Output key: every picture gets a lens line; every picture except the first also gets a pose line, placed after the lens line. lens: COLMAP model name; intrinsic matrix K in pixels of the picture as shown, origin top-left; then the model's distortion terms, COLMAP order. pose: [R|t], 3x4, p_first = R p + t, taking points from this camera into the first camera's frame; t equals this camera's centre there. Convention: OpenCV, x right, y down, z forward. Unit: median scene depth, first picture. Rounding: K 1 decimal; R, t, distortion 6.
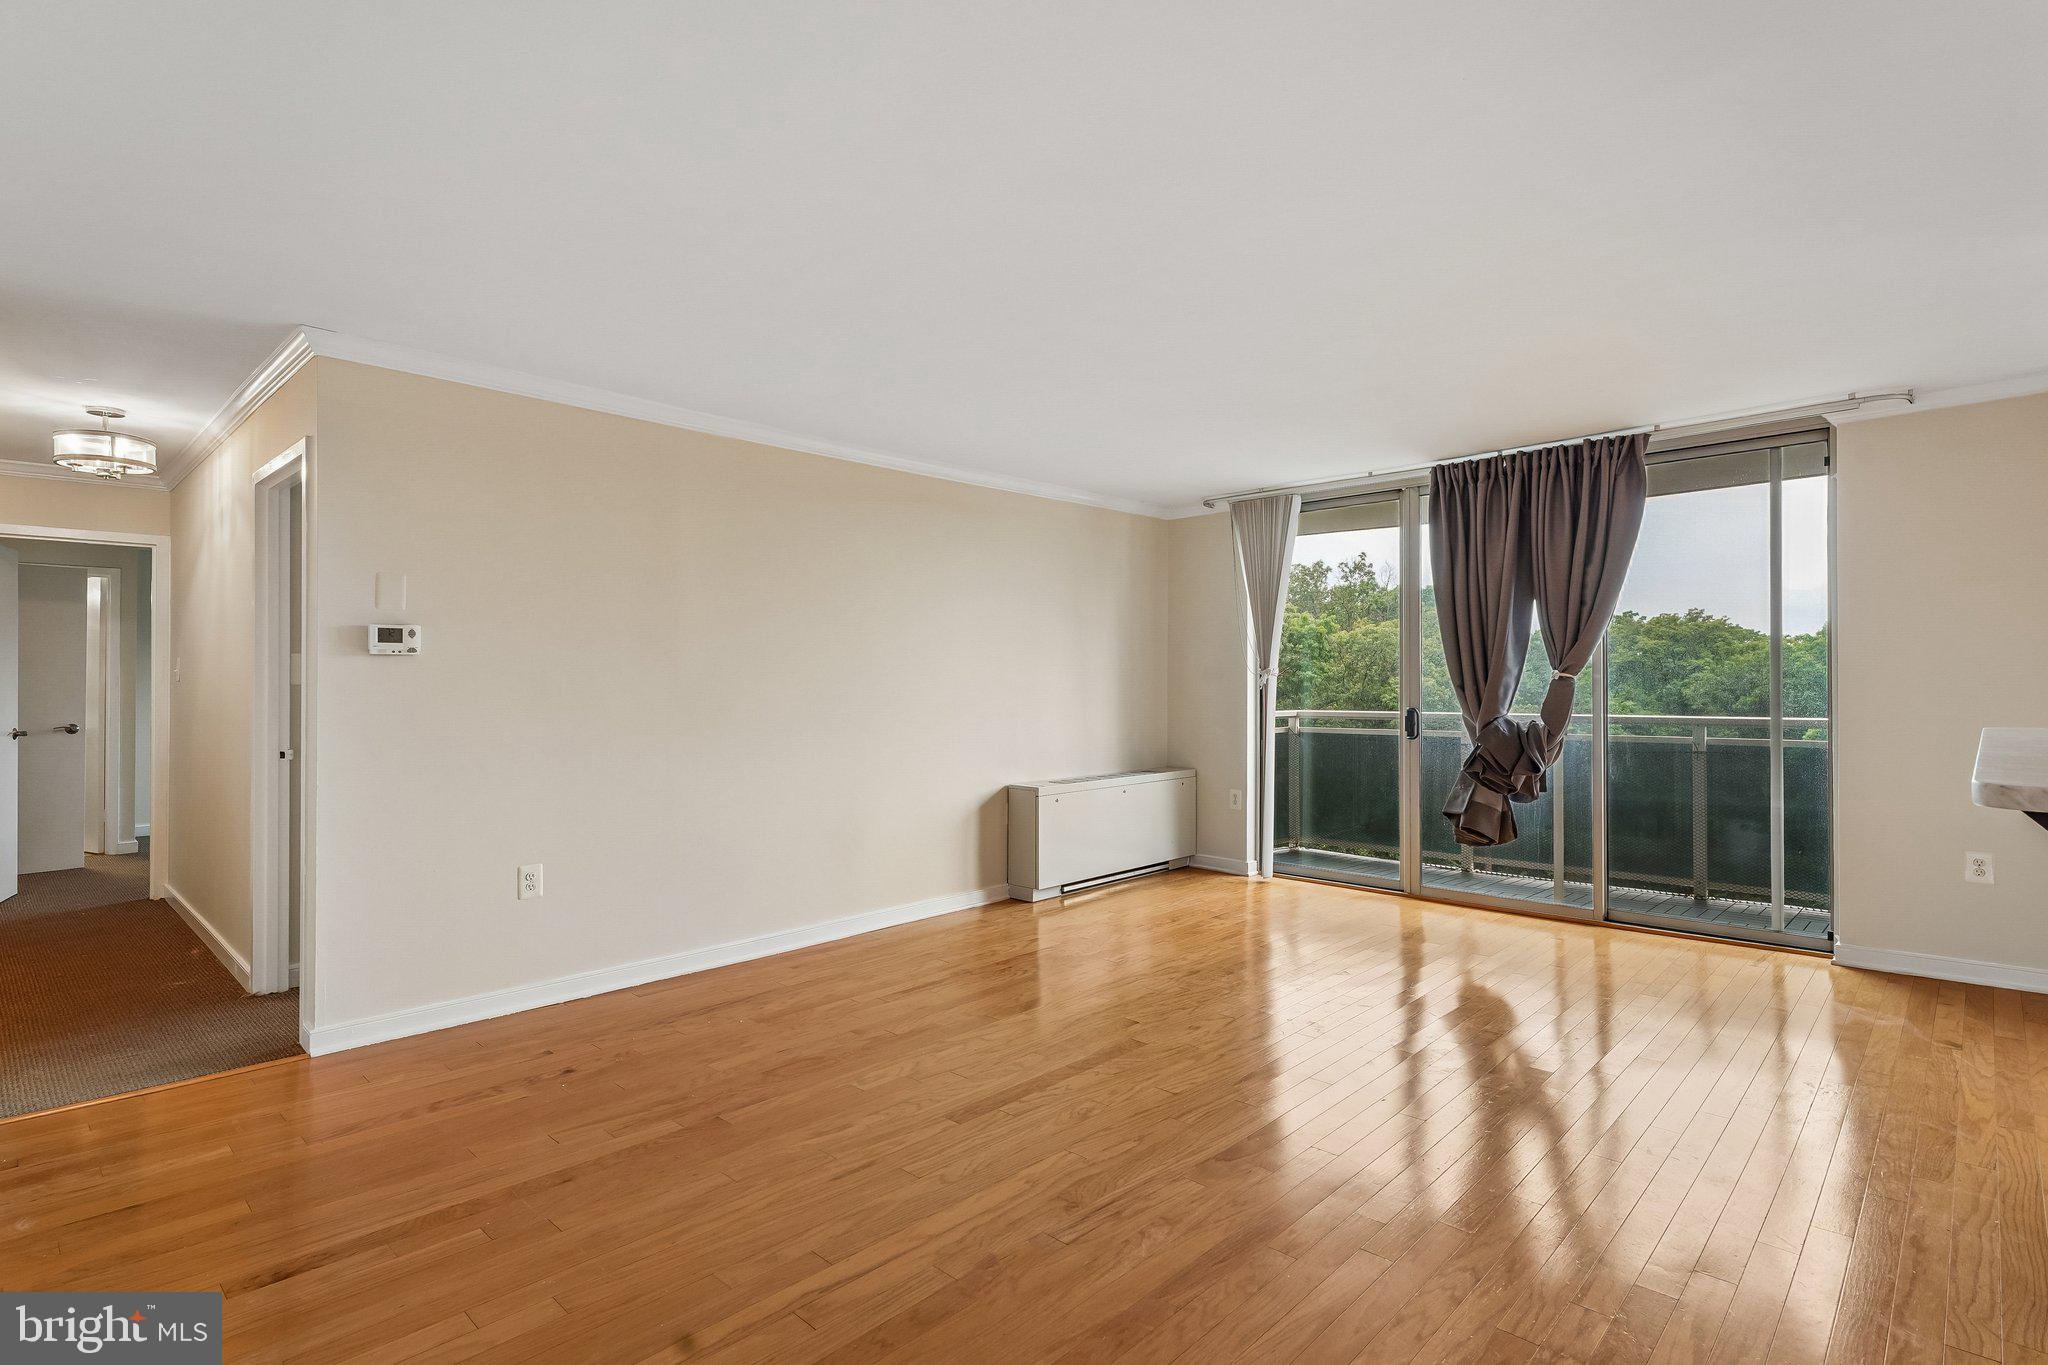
lens RADIAL K [[1004.9, 0, 1011.5], [0, 1004.9, 684.0], [0, 0, 1]] dist [0.013562, -0.000163]
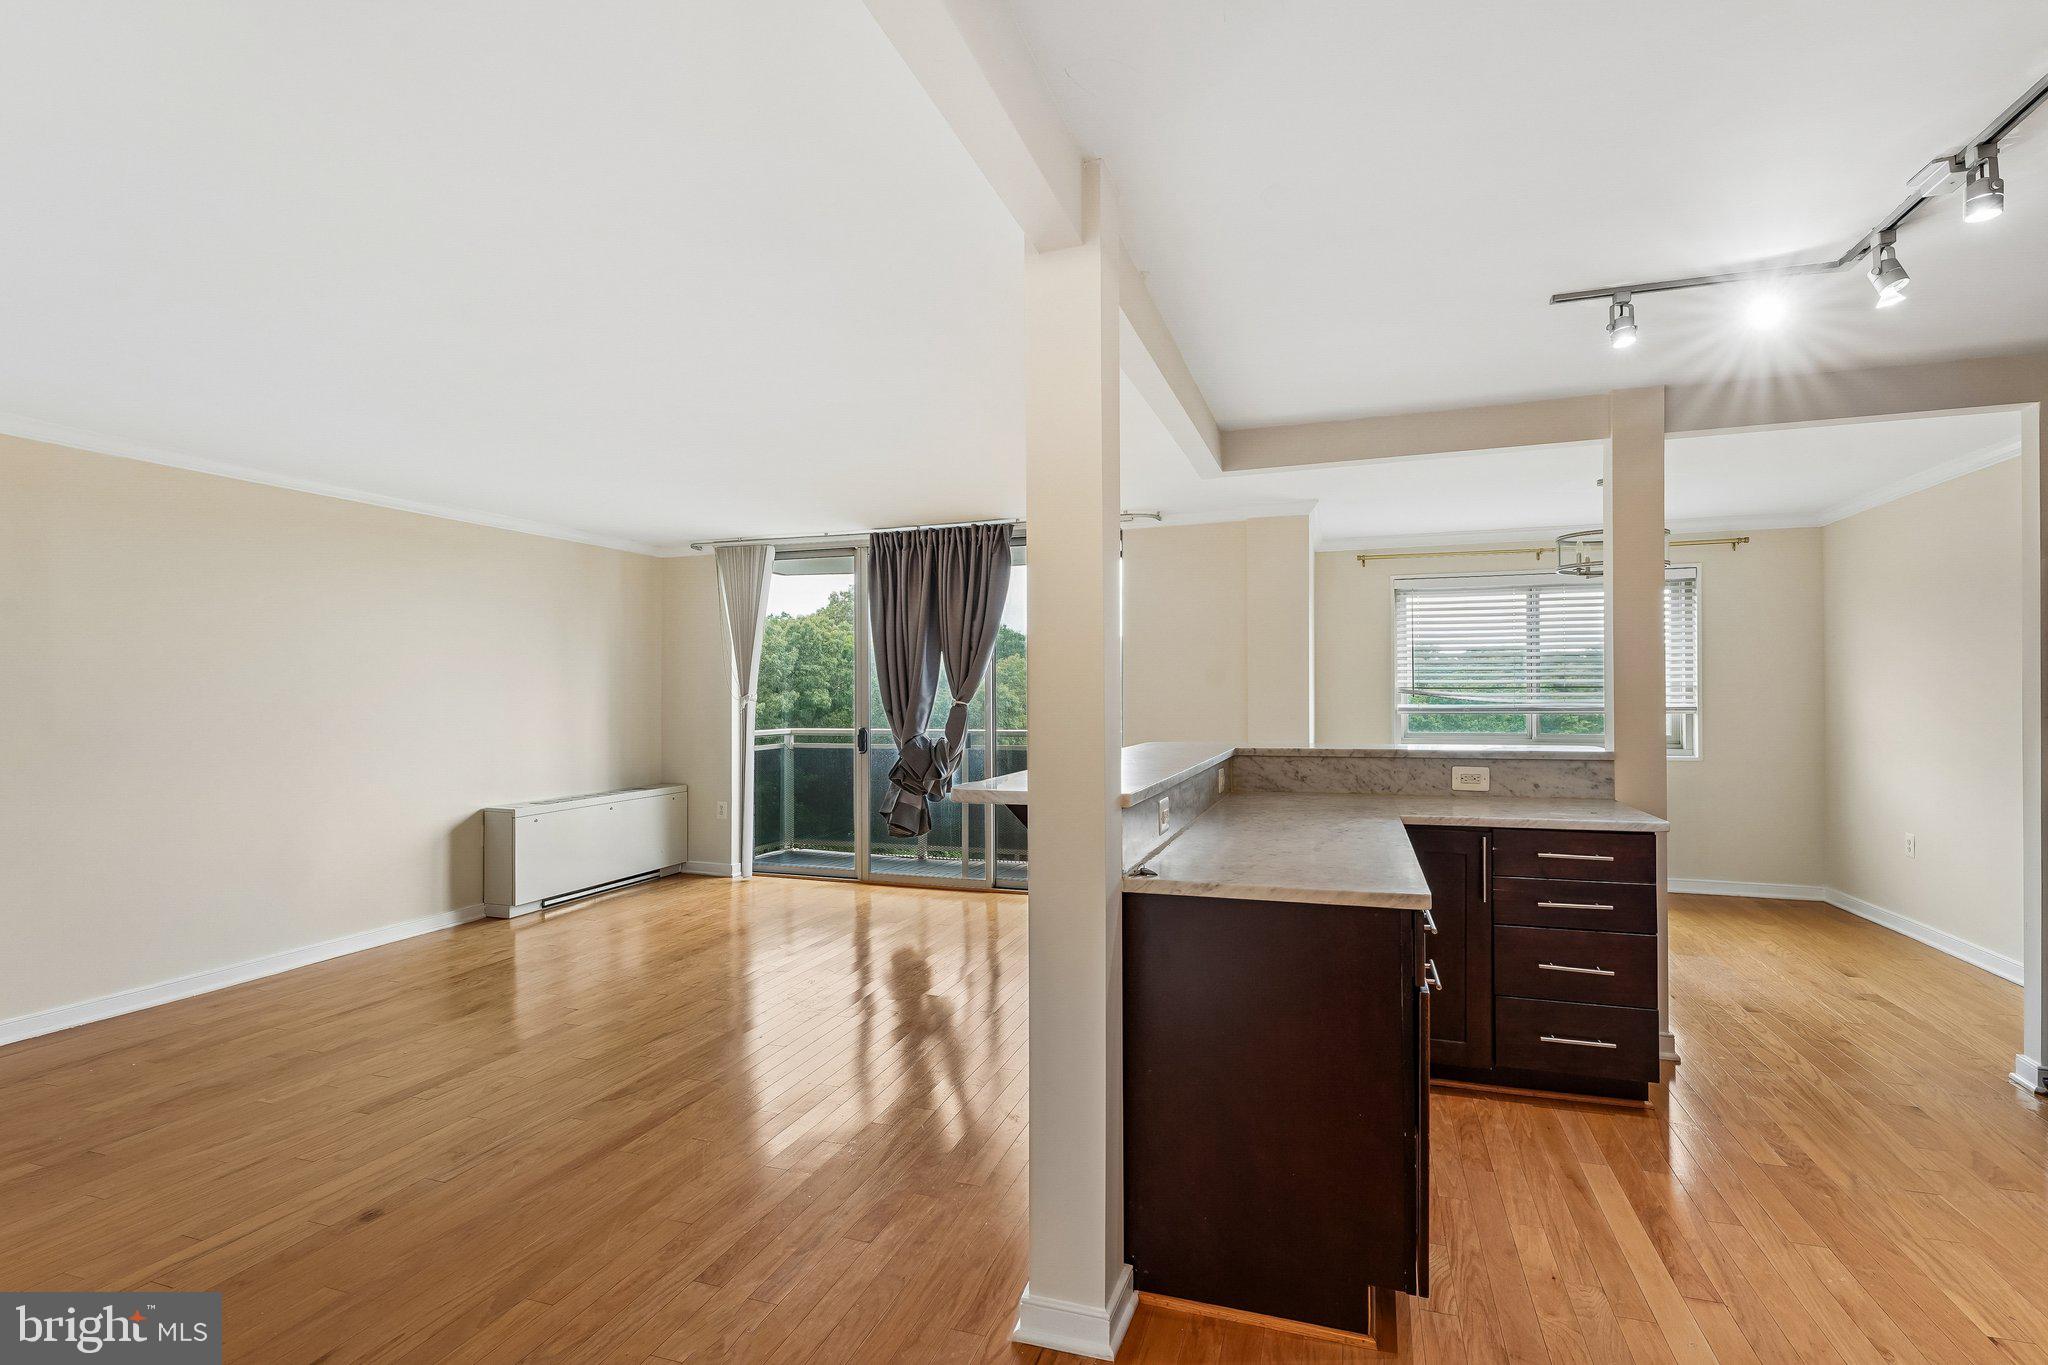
lens RADIAL K [[971.2, 0, 1015.0], [0, 971.2, 696.3], [0, 0, 1]] dist [0.017224, -0.008600]
pose [[0.908389, -0.002167, 0.418120, 0.077331], [0.001778, 0.999998, 0.001318, -0.016484], [-0.418122, -0.000454, 0.908391, -0.154717]]
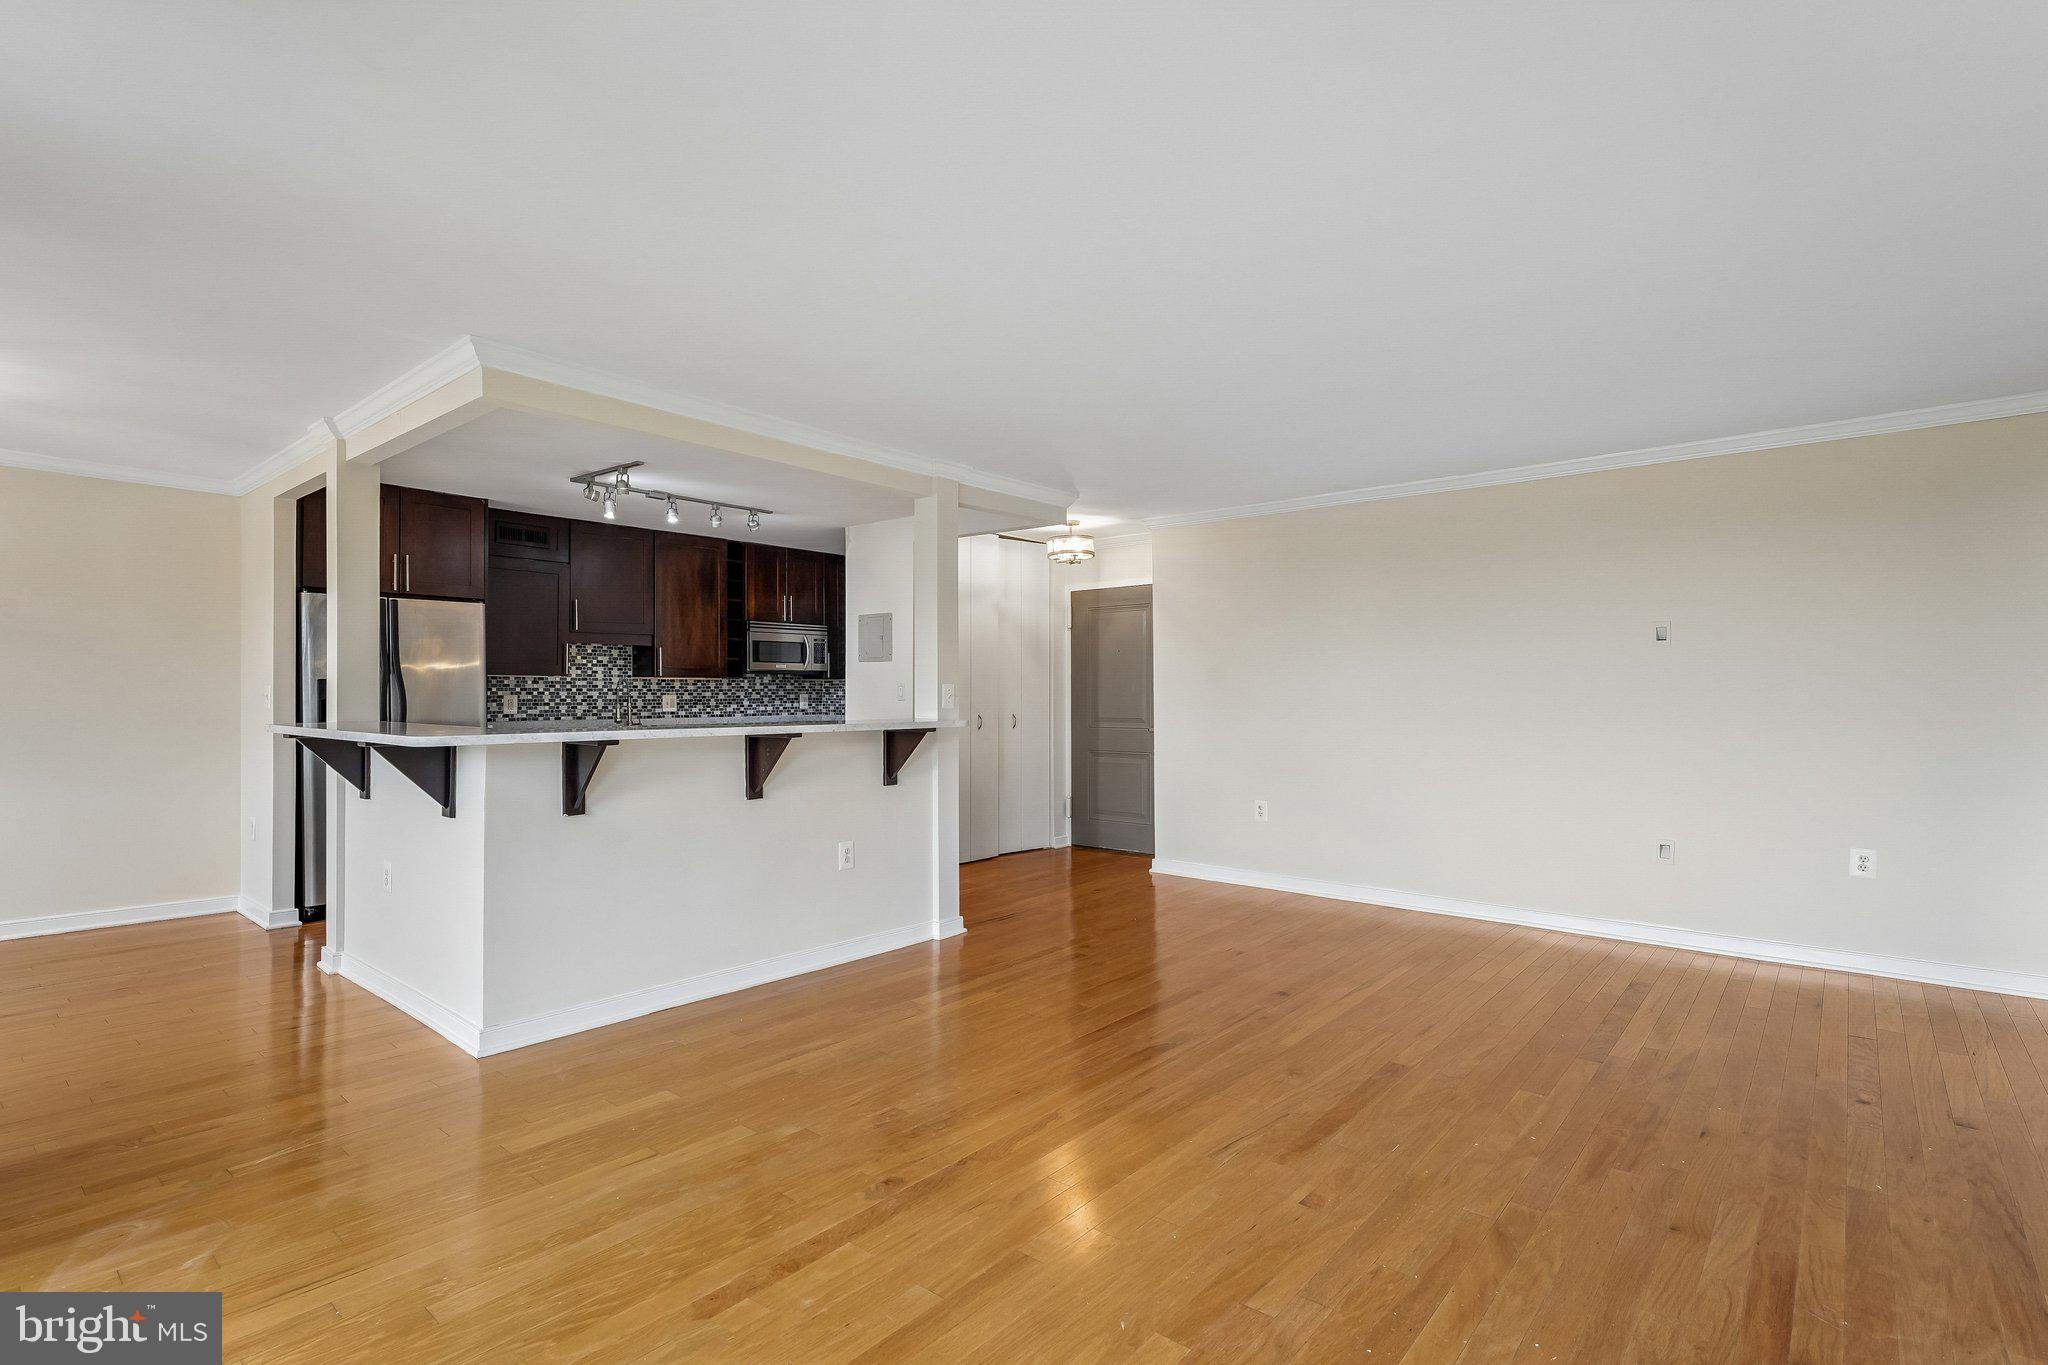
lens RADIAL K [[978.1, 0, 1016.2], [0, 978.1, 701.6], [0, 0, 1]] dist [0.010497, -0.000064]
pose [[-0.998389, 0.003066, -0.056661, 0.234496], [0.002747, 0.999980, 0.005705, 0.001798], [0.056678, 0.005540, -0.998377, 1.103137]]
